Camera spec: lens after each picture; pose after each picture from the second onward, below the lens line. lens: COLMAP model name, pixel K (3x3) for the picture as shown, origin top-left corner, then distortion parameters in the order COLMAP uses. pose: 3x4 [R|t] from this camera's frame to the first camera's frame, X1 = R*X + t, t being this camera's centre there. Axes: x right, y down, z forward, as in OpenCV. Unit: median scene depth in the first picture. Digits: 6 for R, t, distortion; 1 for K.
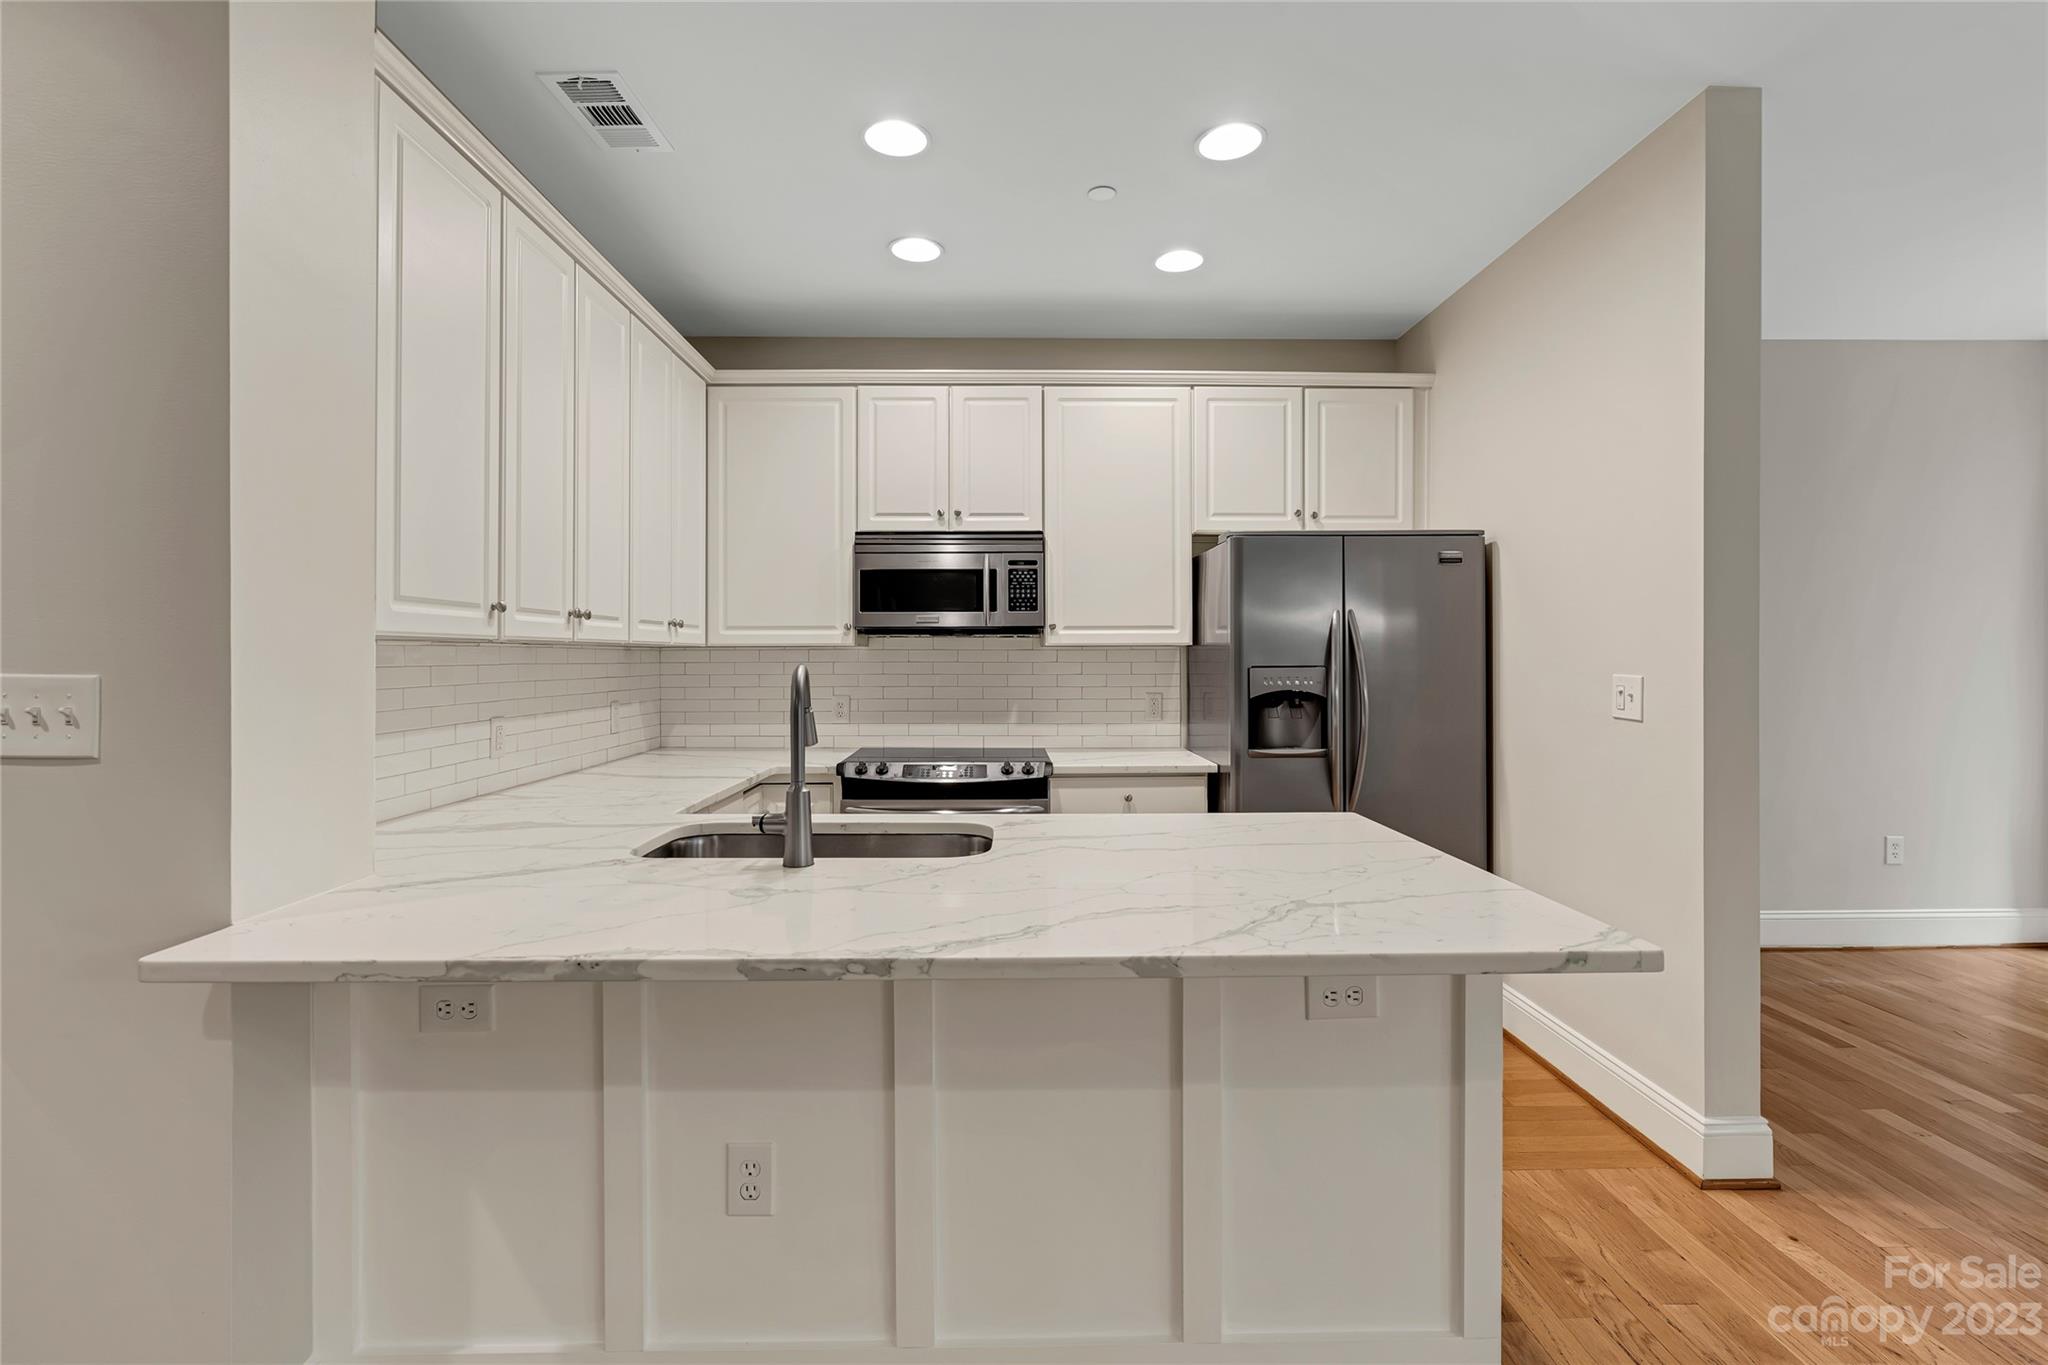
lens RADIAL K [[928.3, 0, 1014.2], [0, 928.3, 663.4], [0, 0, 1]] dist [-0.001744, 0.001340]
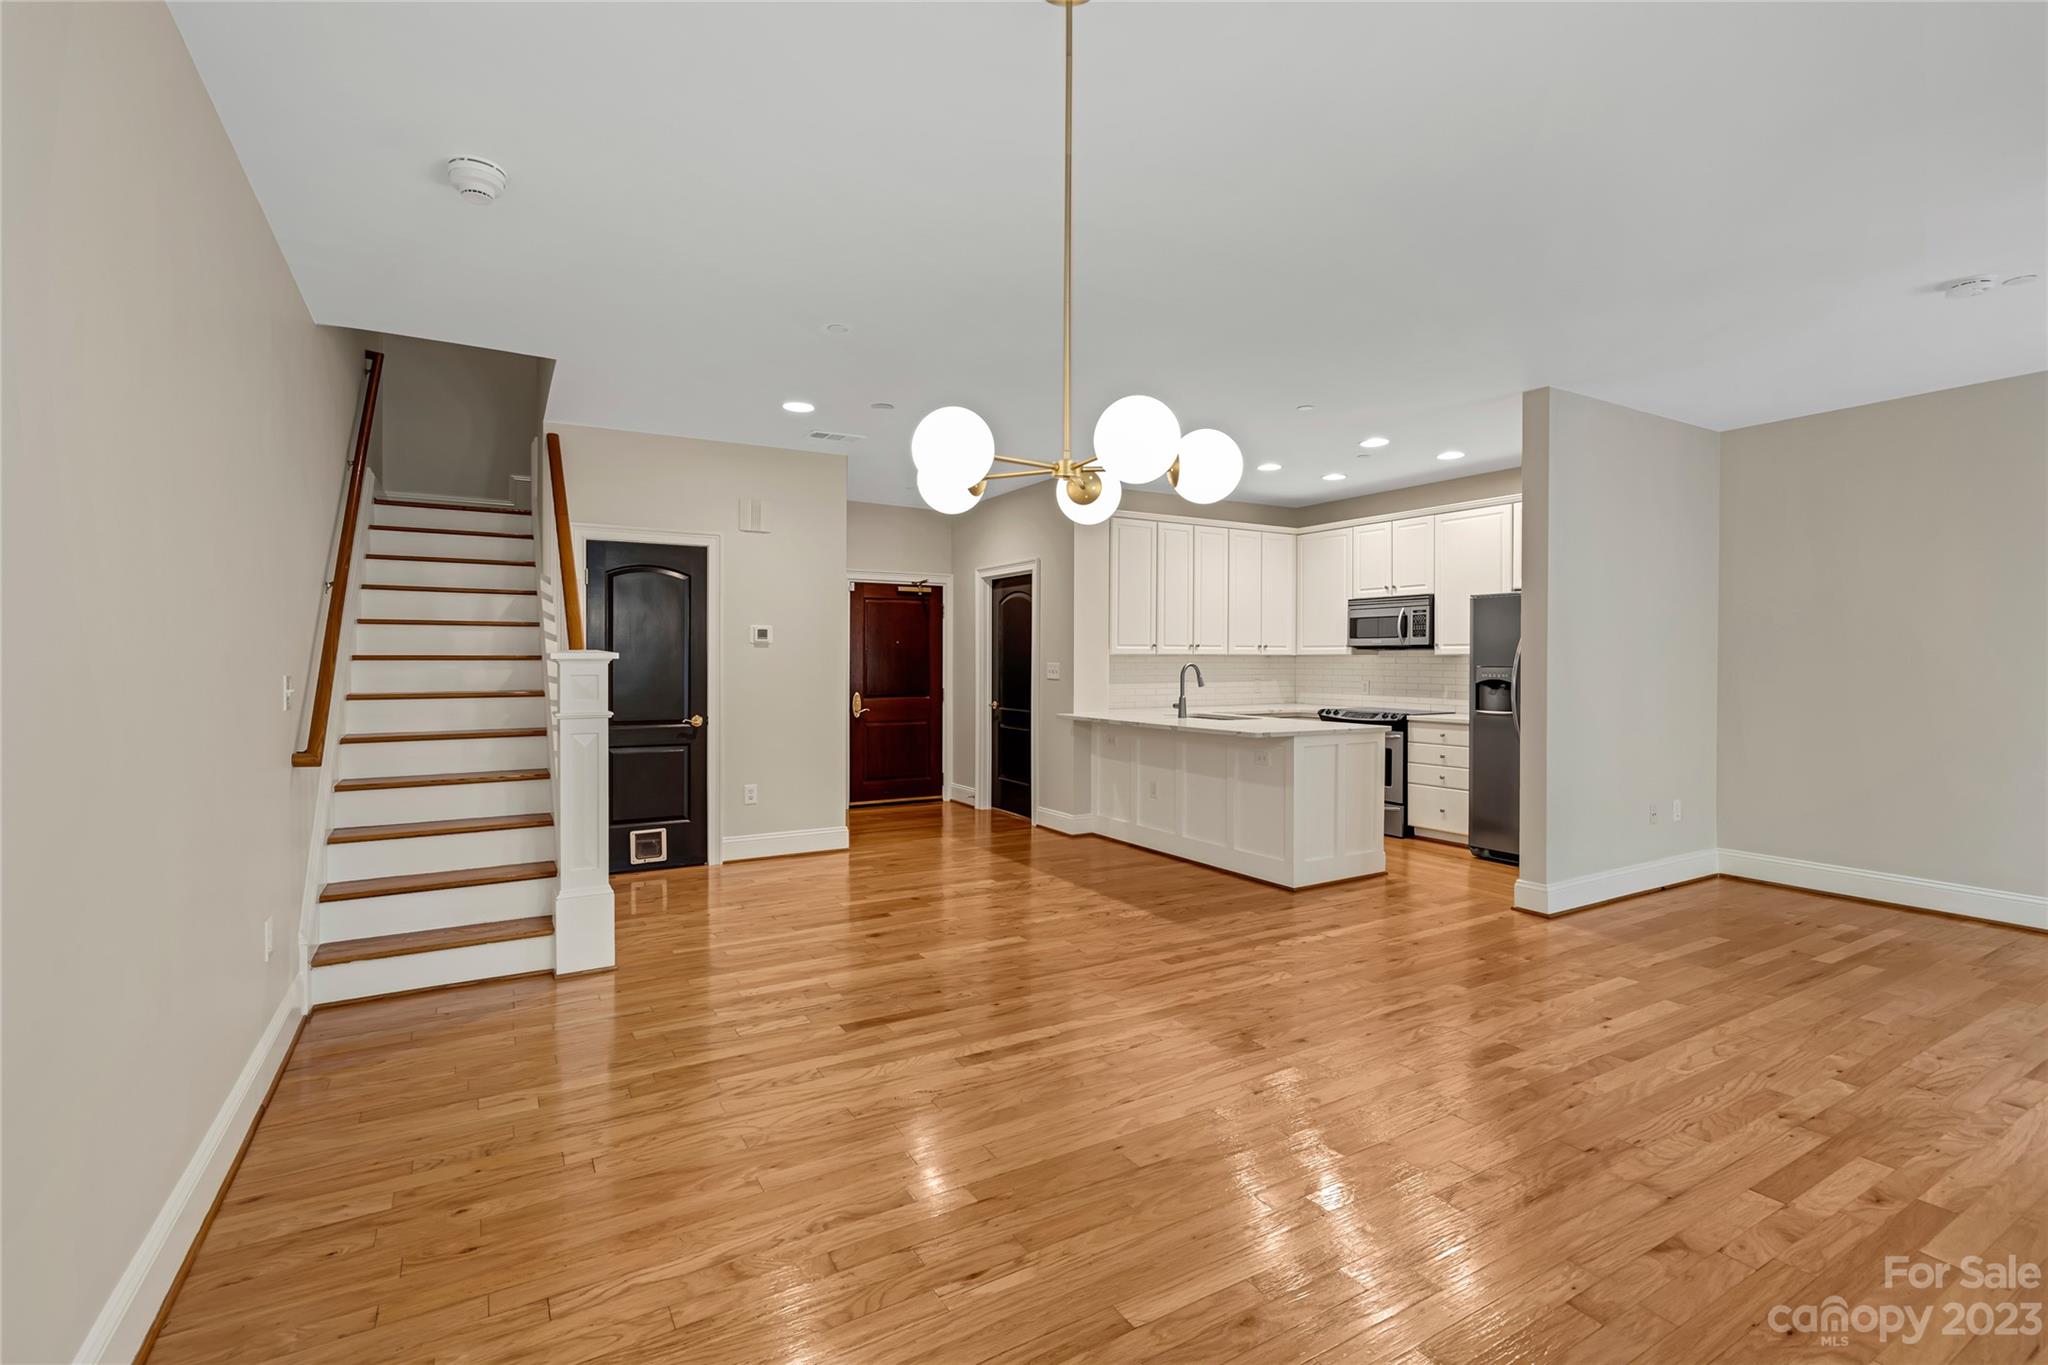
lens RADIAL K [[922.4, 0, 1020.4], [0, 922.4, 664.0], [0, 0, 1]] dist [-0.002188, 0.000316]
pose [[0.495745, 0.007260, -0.868438, 1.322686], [-0.009469, 0.999951, 0.002954, 0.001677], [0.868417, 0.006759, 0.495789, -0.684497]]
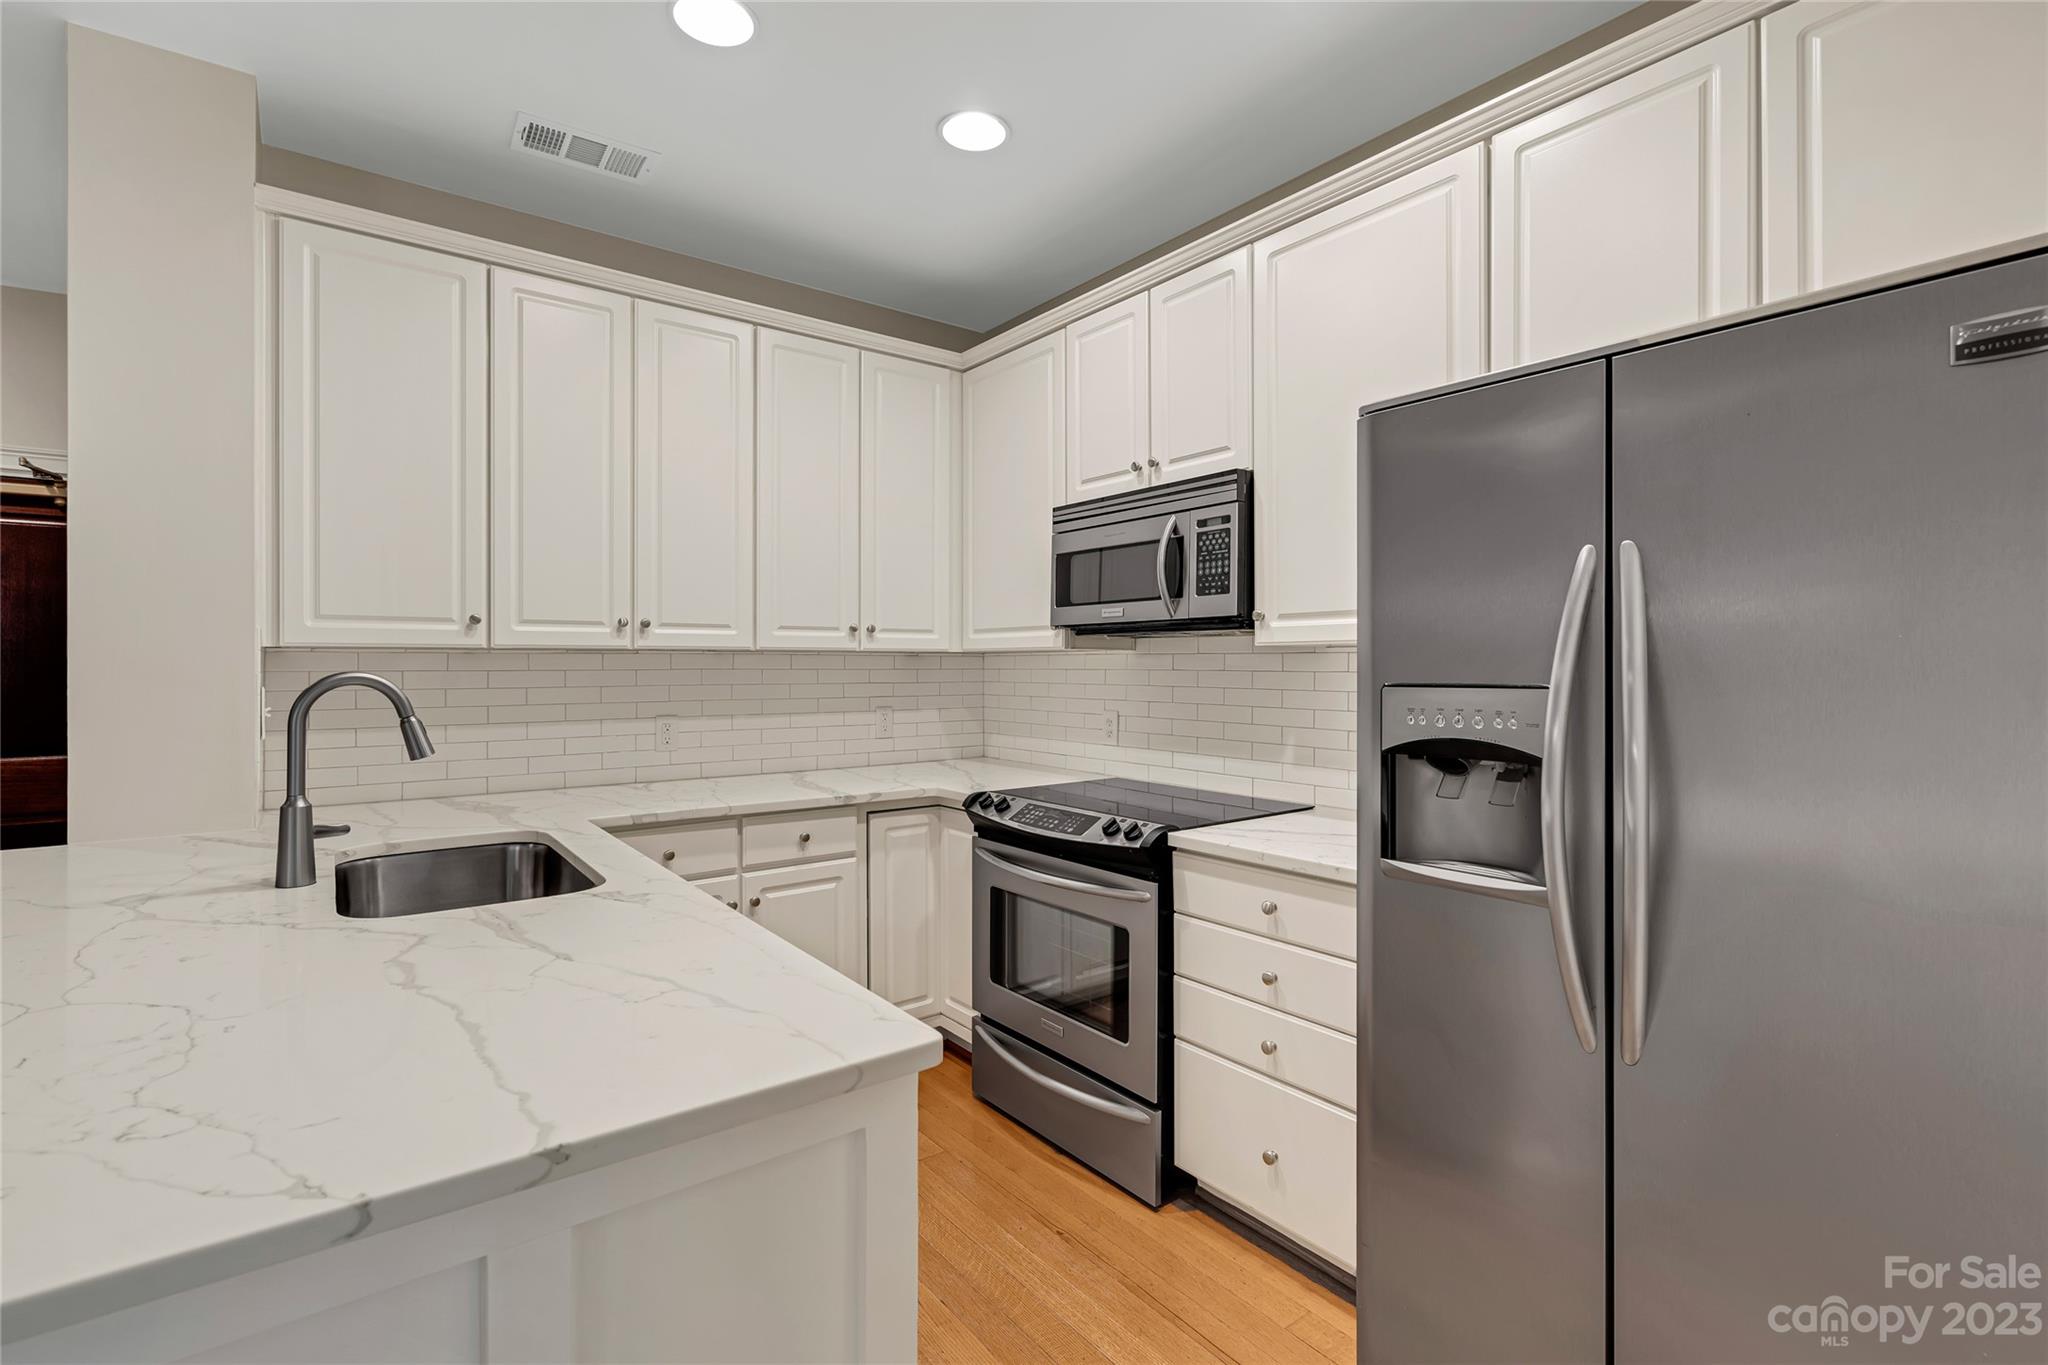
lens RADIAL K [[928.3, 0, 1014.2], [0, 928.3, 663.4], [0, 0, 1]] dist [-0.001744, 0.001340]
pose [[0.592807, 0.000548, -0.805344, 0.487624], [-0.006464, 0.999971, -0.004078, -0.003473], [0.805318, 0.007623, 0.592794, 0.525241]]
